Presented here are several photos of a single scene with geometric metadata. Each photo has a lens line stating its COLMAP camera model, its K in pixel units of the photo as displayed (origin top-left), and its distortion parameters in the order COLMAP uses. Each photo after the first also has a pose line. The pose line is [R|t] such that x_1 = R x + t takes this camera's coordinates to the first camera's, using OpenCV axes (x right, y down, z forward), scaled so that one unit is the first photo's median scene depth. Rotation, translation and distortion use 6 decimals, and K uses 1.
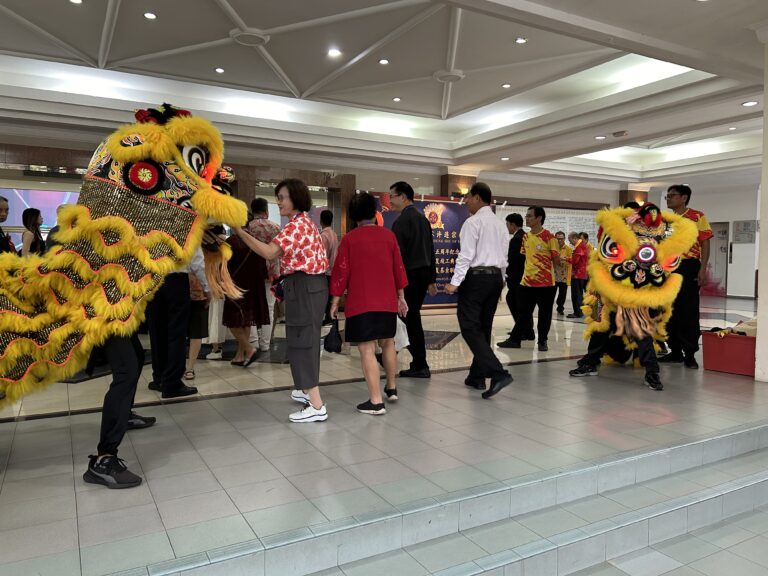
lens RADIAL K [[580.5, 0, 384.0], [0, 580.5, 288.0], [0, 0, 1]] dist [0.034671, -0.011541]
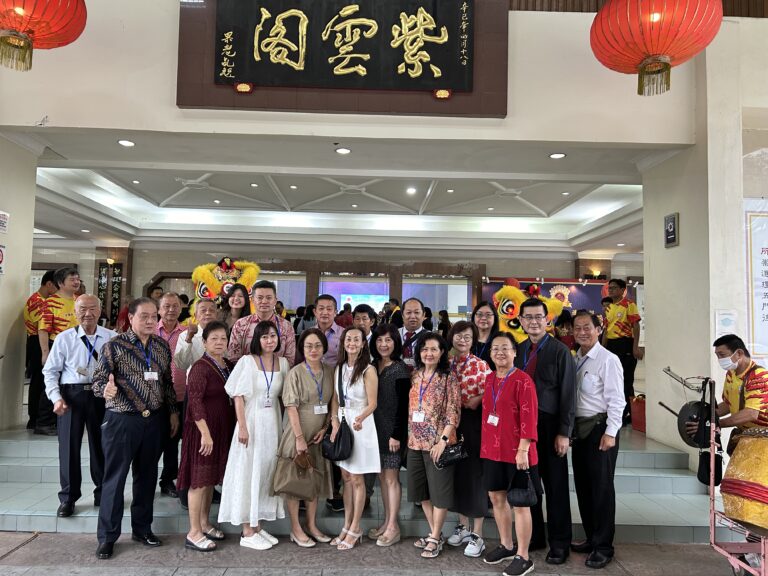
lens RADIAL K [[580.5, 0, 384.0], [0, 580.5, 288.0], [0, 0, 1]] dist [0.034671, -0.011541]
pose [[0.881307, -0.021030, -0.472076, 0.365708], [-0.038202, 0.992568, -0.115537, 0.005125], [0.470997, 0.119858, 0.873954, -0.182175]]
